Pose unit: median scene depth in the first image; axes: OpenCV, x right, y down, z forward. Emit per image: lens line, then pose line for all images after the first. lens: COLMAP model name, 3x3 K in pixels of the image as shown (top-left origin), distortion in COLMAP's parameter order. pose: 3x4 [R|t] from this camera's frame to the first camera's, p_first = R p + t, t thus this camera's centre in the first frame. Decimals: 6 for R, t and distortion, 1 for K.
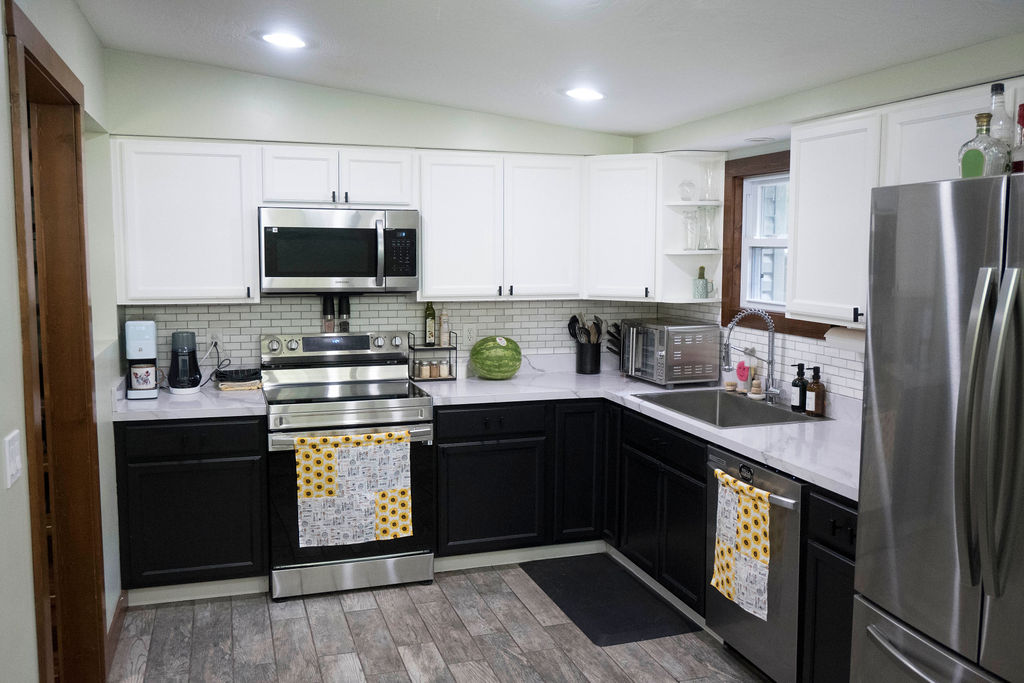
lens RADIAL K [[888.4, 0, 512.0], [0, 888.4, 341.5], [0, 0, 1]] dist [-0.004147, -0.009934]
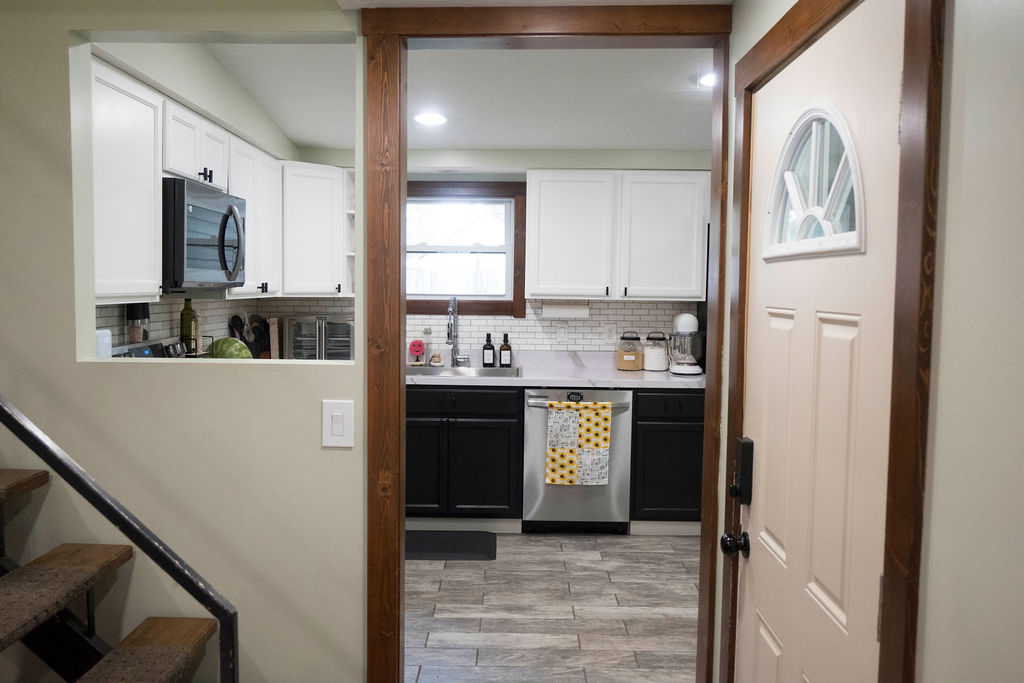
lens RADIAL K [[888.4, 0, 512.0], [0, 888.4, 341.5], [0, 0, 1]] dist [-0.004147, -0.009934]
pose [[0.300148, -0.062171, 0.951864, -1.194111], [0.092678, 0.995053, 0.035768, -0.011368], [-0.949380, 0.077482, 0.304425, 0.622812]]
